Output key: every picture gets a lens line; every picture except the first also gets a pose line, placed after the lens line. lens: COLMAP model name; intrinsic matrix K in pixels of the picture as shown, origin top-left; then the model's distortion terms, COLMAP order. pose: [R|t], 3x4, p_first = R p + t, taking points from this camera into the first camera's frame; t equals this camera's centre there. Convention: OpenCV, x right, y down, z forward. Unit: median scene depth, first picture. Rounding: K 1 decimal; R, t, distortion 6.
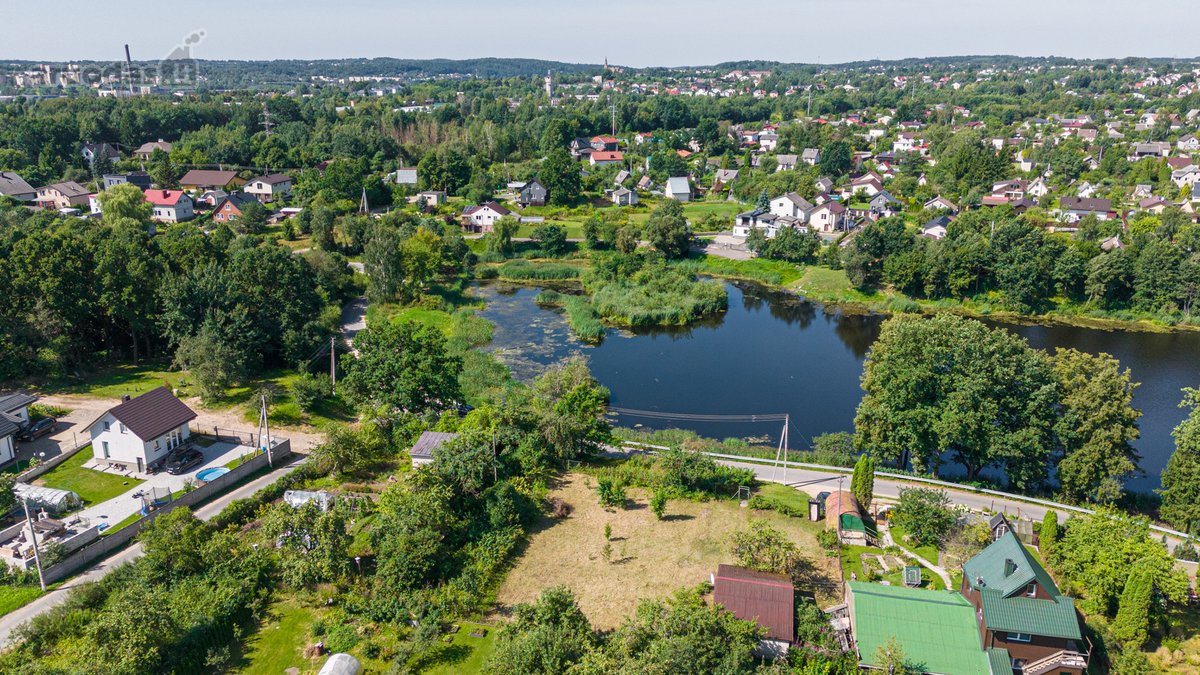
lens RADIAL K [[883.9, 0, 601.1], [0, 883.9, 342.4], [0, 0, 1]] dist [0.078943, -0.083279]
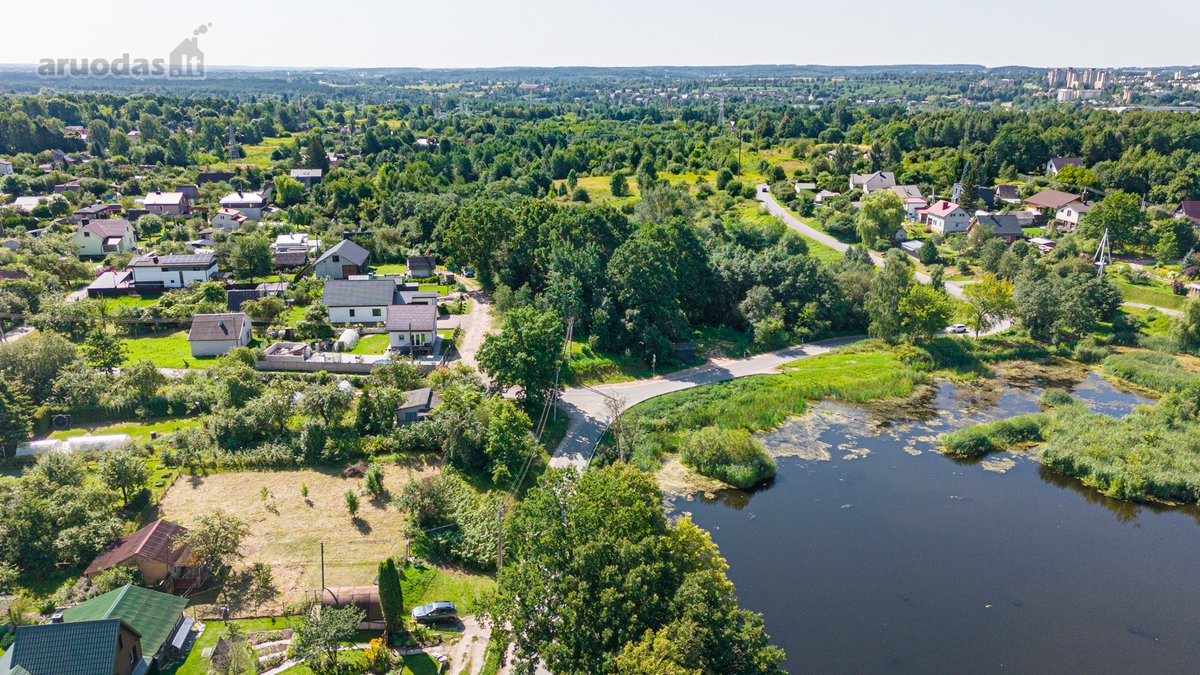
lens RADIAL K [[883.9, 0, 602.4], [0, 883.9, 329.1], [0, 0, 1]] dist [0.078943, -0.083279]
pose [[0.309084, 0.262412, -0.914115, 0.487091], [-0.284327, 0.942716, 0.174485, -0.128147], [0.907538, 0.205977, 0.365989, 0.379456]]
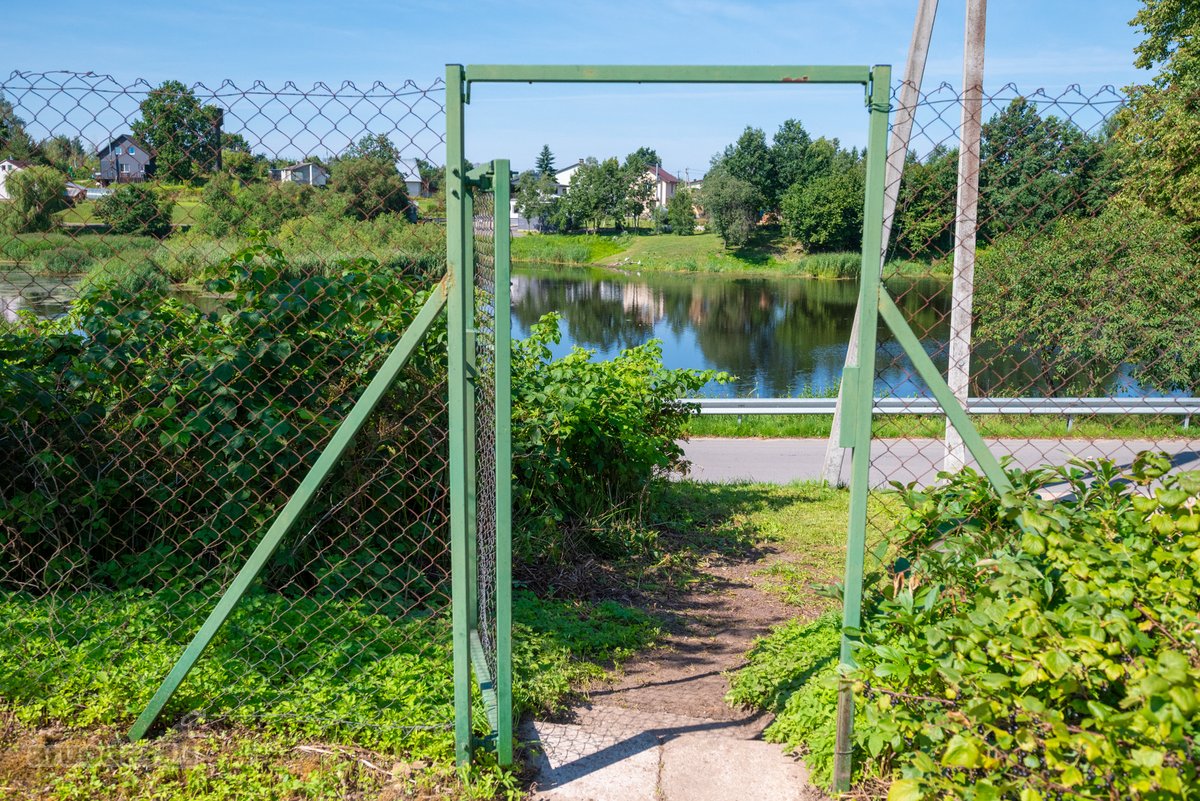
lens RADIAL K [[1016.9, 0, 611.2], [0, 1016.9, 407.6], [0, 0, 1]] dist [-0.011054, 0.007285]
pose [[0.969445, -0.041543, 0.241764, 0.076596], [0.065302, 0.993698, -0.091102, 0.077861], [-0.236456, 0.104106, 0.966049, 0.476600]]
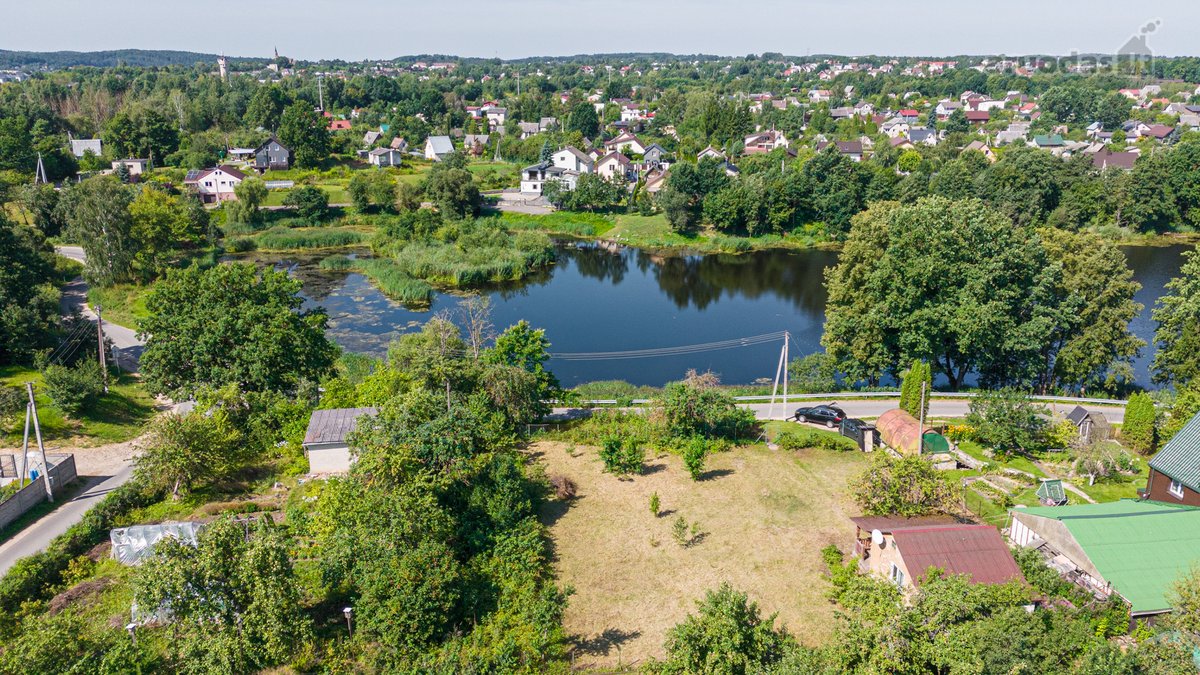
lens RADIAL K [[883.9, 0, 600.5], [0, 883.9, 343.9], [0, 0, 1]] dist [0.078943, -0.083279]
pose [[0.940569, -0.103821, 0.323344, -0.104739], [0.102865, 0.994492, 0.020097, 0.030132], [-0.323649, 0.014359, 0.946068, 0.153167]]
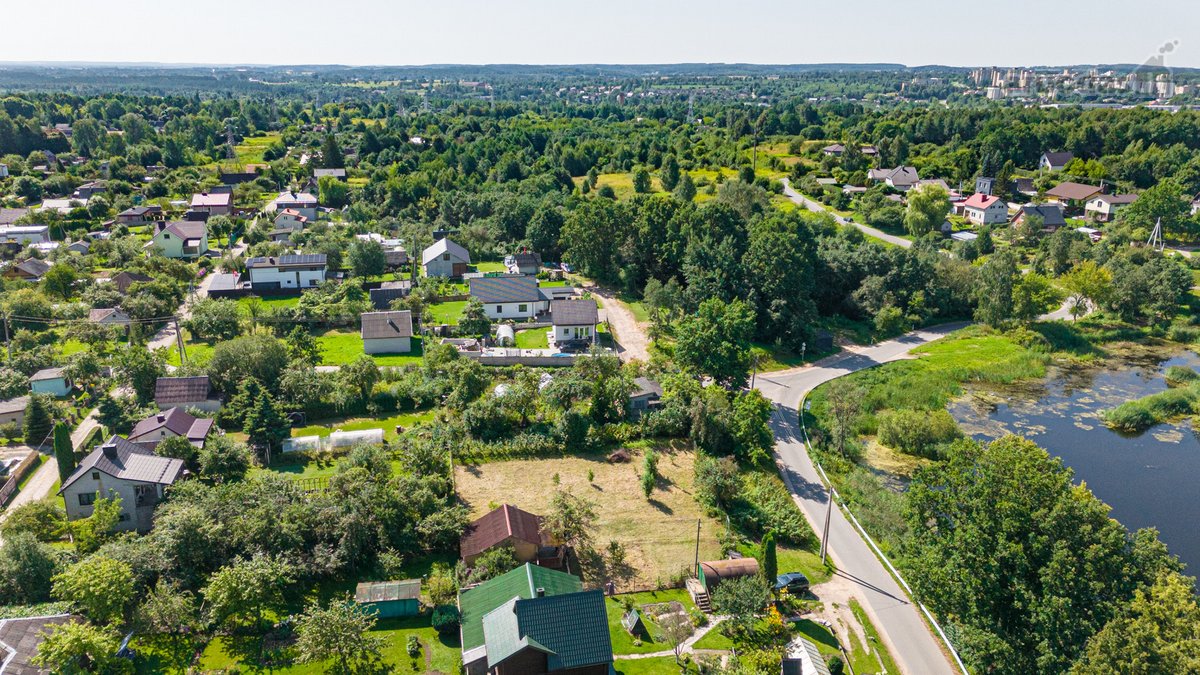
lens RADIAL K [[883.9, 0, 599.5], [0, 883.9, 330.7], [0, 0, 1]] dist [0.078943, -0.083279]
pose [[0.382411, 0.258387, -0.887129, 0.440647], [-0.276834, 0.948039, 0.156794, -0.070954], [0.881547, 0.185628, 0.434071, 0.194651]]
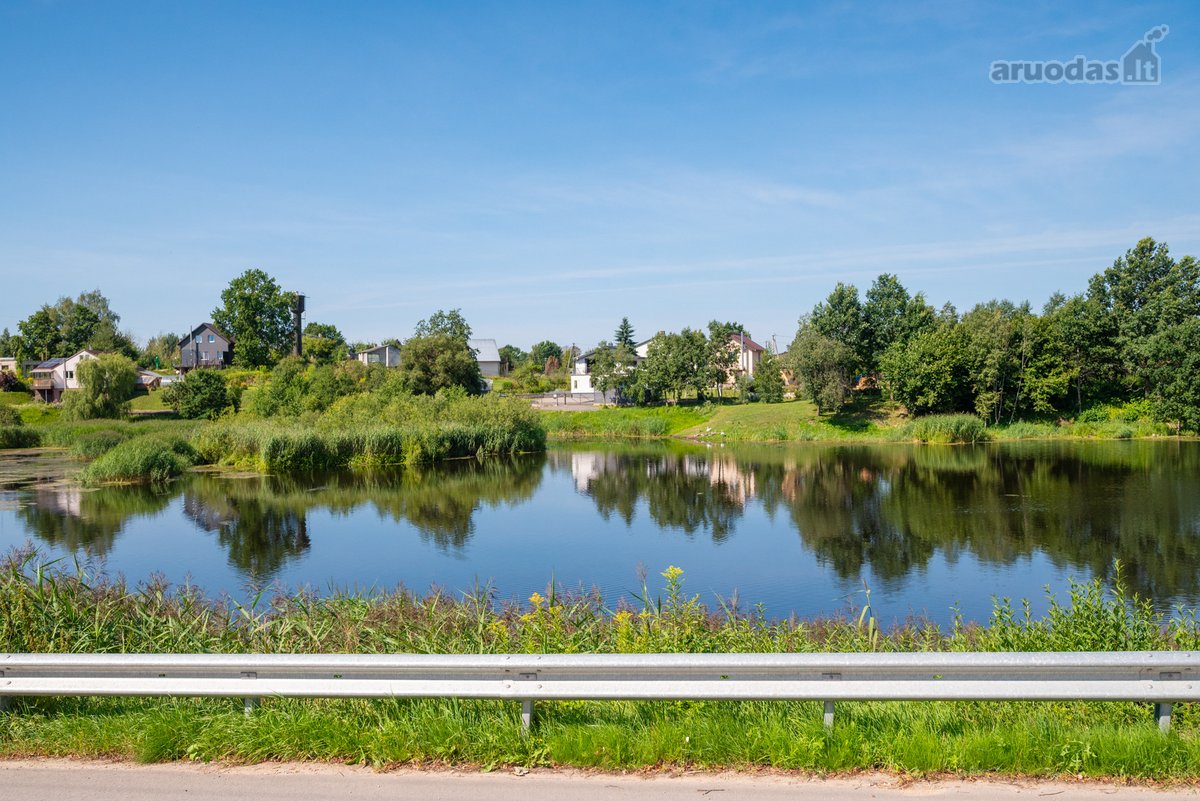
lens RADIAL K [[1016.9, 0, 606.1], [0, 1016.9, 411.7], [0, 0, 1]] dist [-0.011054, 0.007285]
pose [[0.988564, -0.026435, 0.148465, 0.100104], [0.066152, 0.960750, -0.269412, 0.069811], [-0.135516, 0.276153, 0.951512, 0.534406]]
